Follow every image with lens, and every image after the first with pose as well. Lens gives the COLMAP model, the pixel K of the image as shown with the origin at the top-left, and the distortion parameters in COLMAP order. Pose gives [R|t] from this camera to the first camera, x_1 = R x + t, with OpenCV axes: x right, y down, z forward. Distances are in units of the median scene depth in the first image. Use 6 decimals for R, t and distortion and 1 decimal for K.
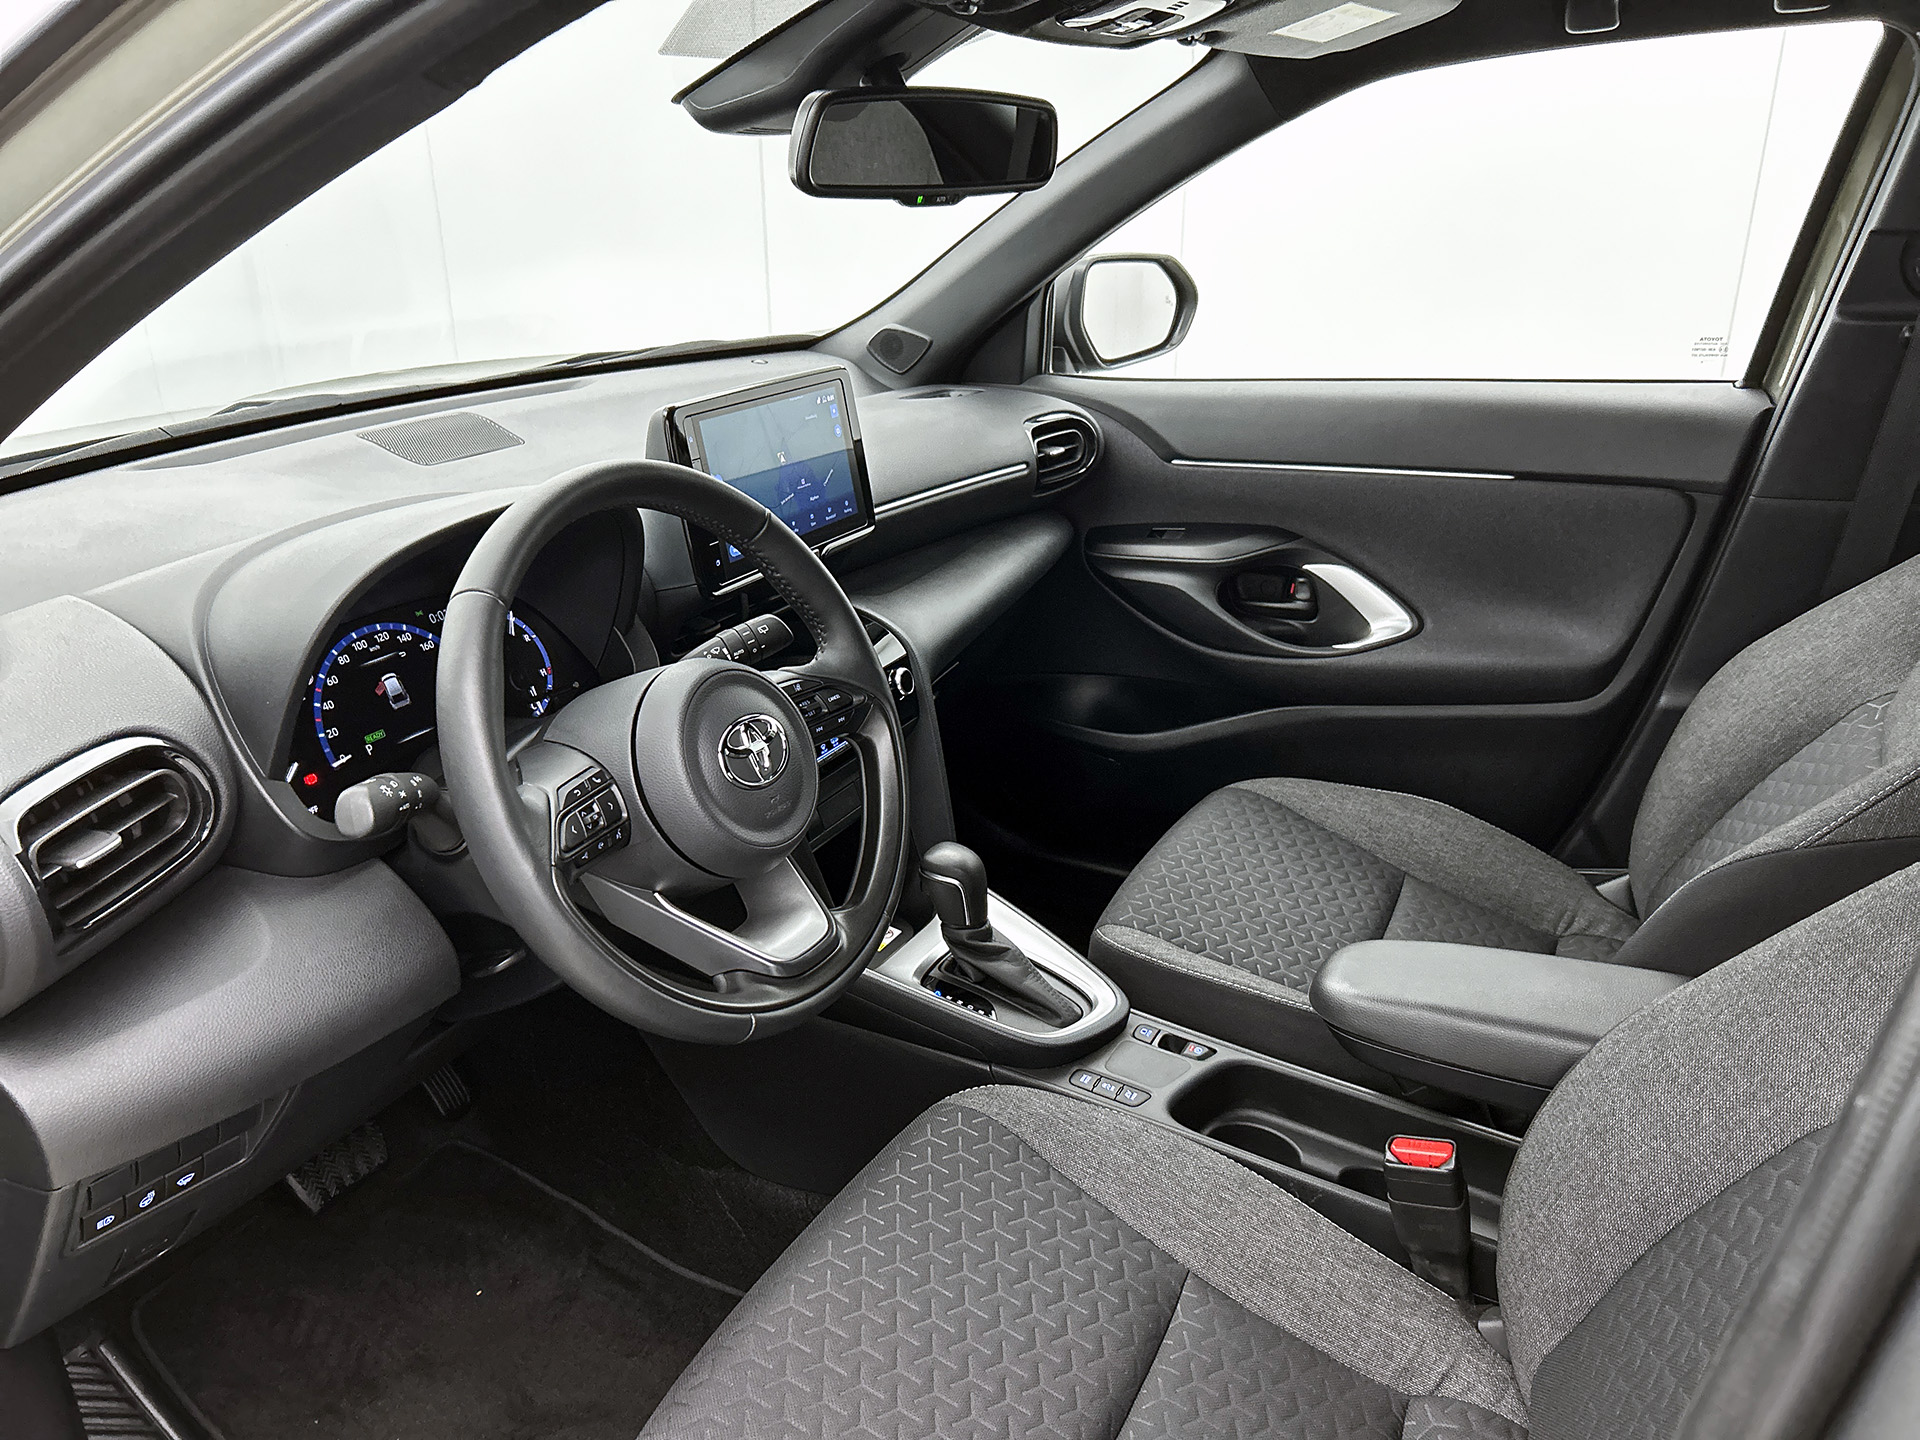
lens RADIAL K [[1436.6, 0, 960.0], [0, 1436.6, 720.0], [0, 0, 1]] dist [0.027091, -0.054865]
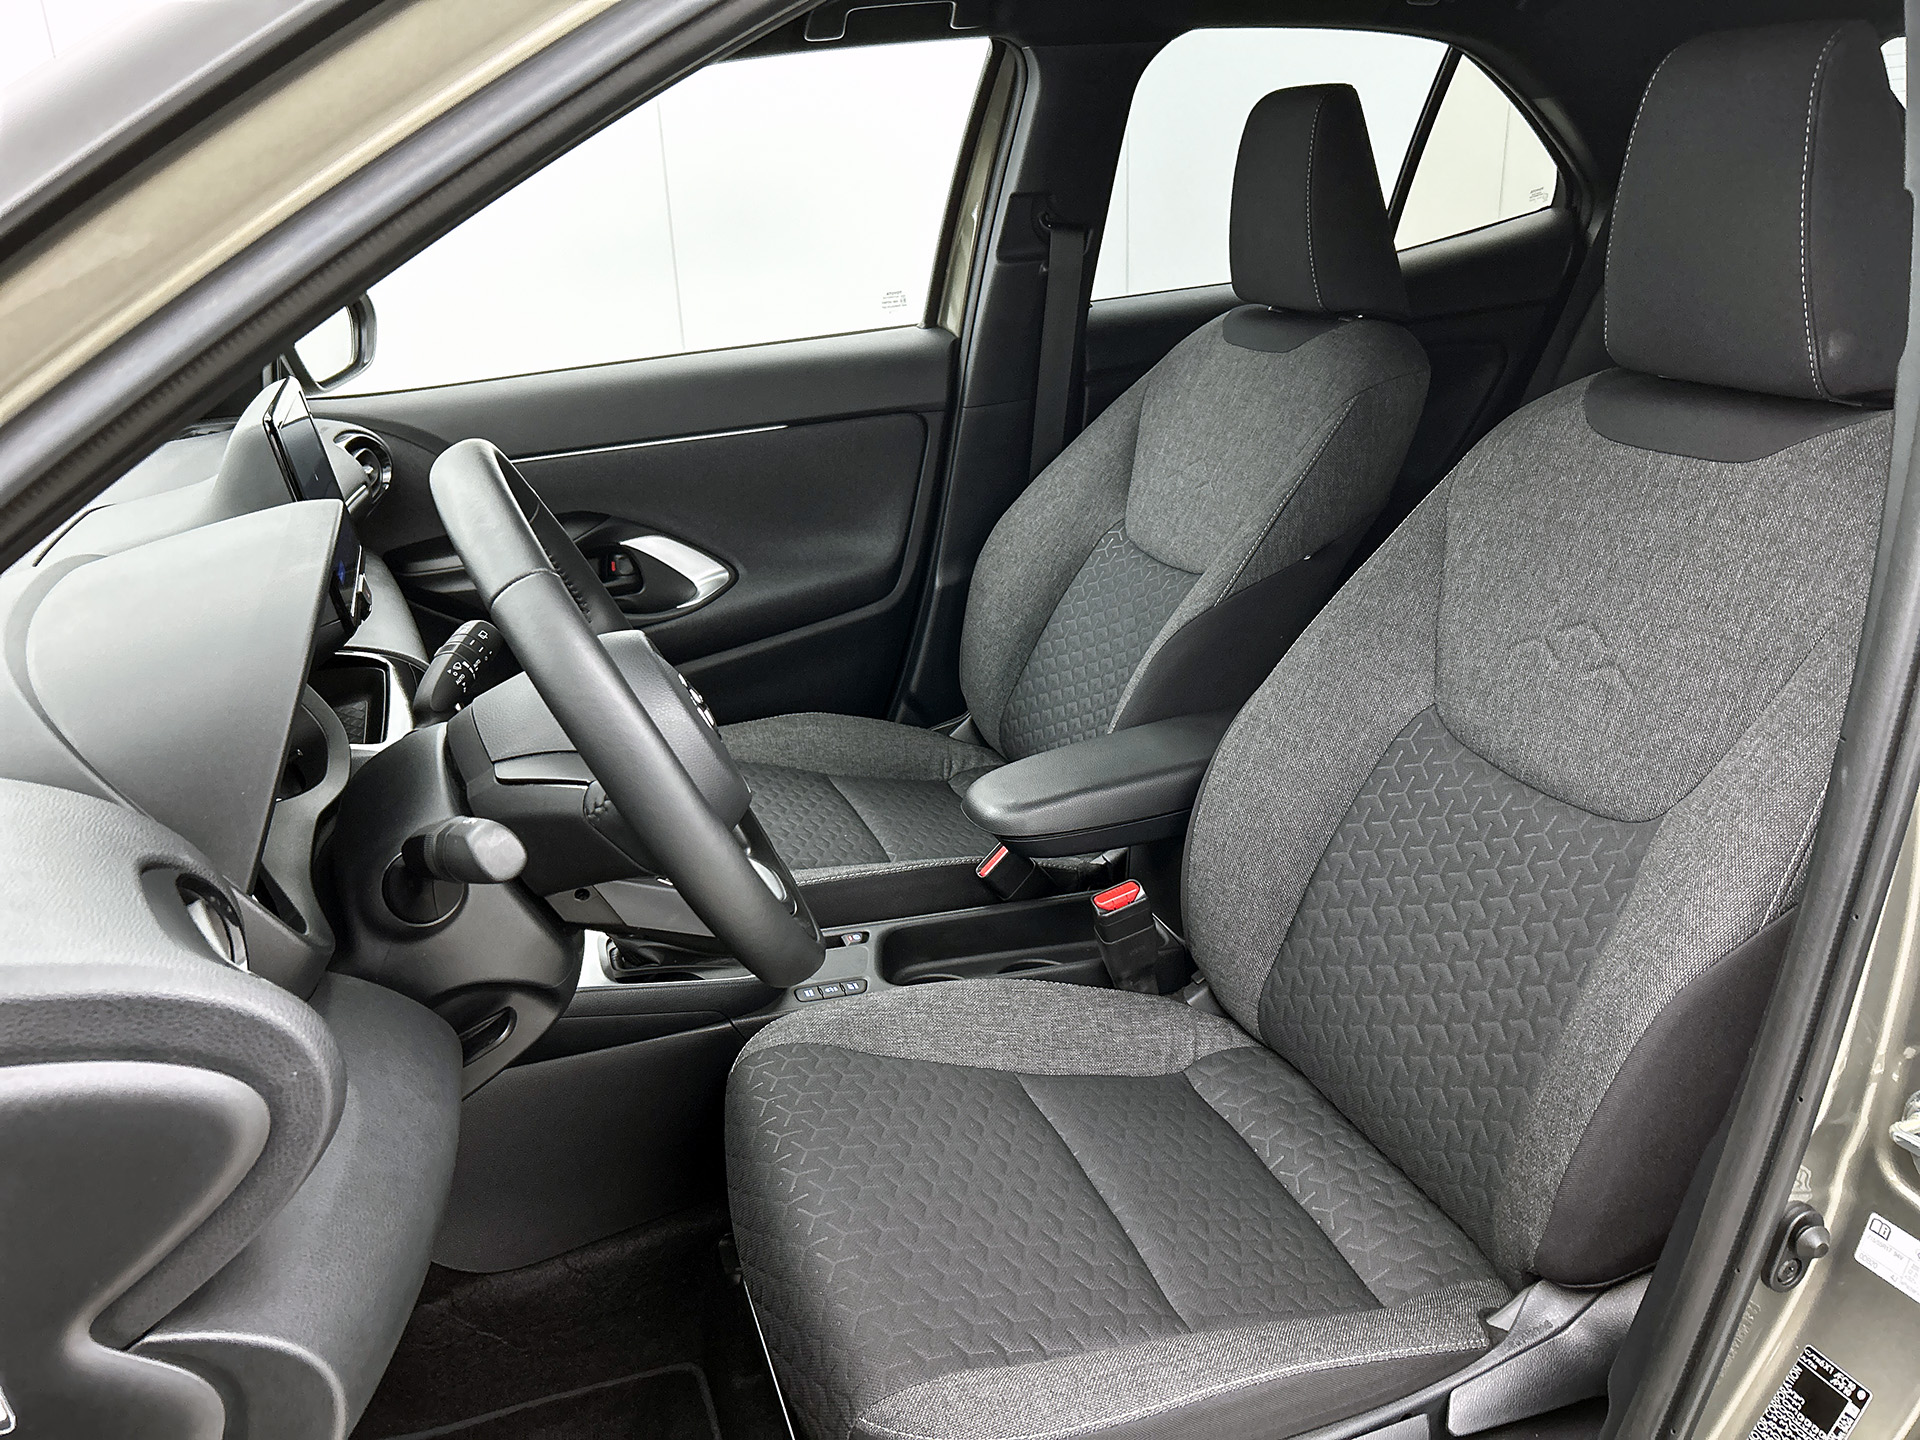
lens RADIAL K [[1436.6, 0, 960.0], [0, 1436.6, 720.0], [0, 0, 1]] dist [0.027091, -0.054865]
pose [[0.681408, -0.273042, 0.679067, -0.441241], [0.296522, 0.951242, 0.084934, 0.000870], [-0.669147, 0.143484, 0.729147, 0.106608]]
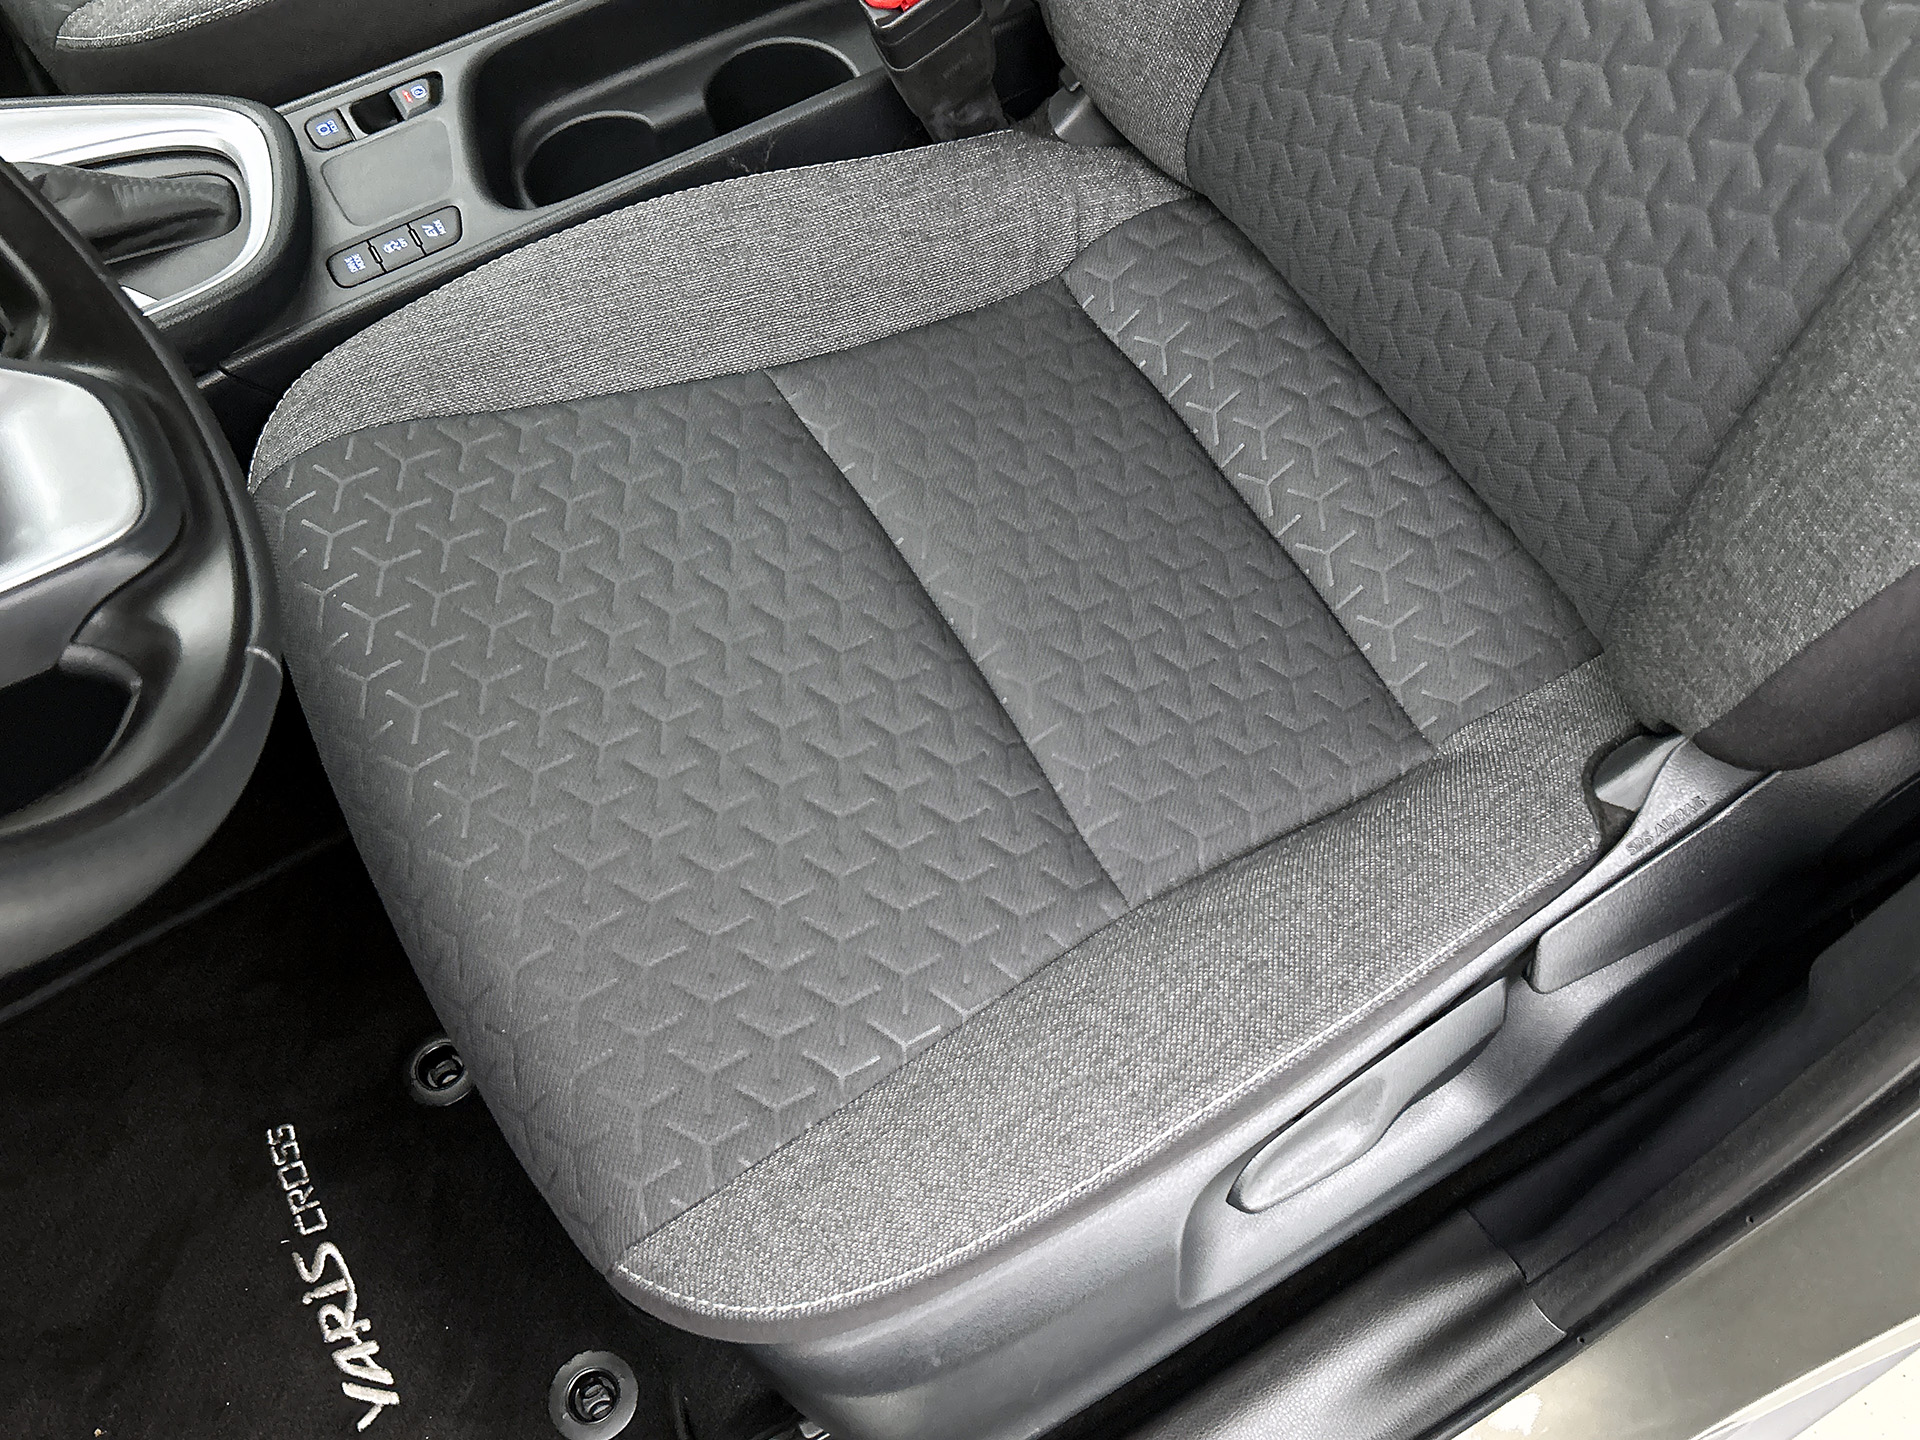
lens RADIAL K [[1781.1, 0, 988.2], [0, 1781.1, 719.5], [0, 0, 1]] dist [0.104928, -0.227005]
pose [[0.524968, -0.779116, 0.342617, -0.141642], [0.379283, 0.574517, 0.725310, -0.055628], [-0.761940, -0.250815, 0.597109, 0.305648]]
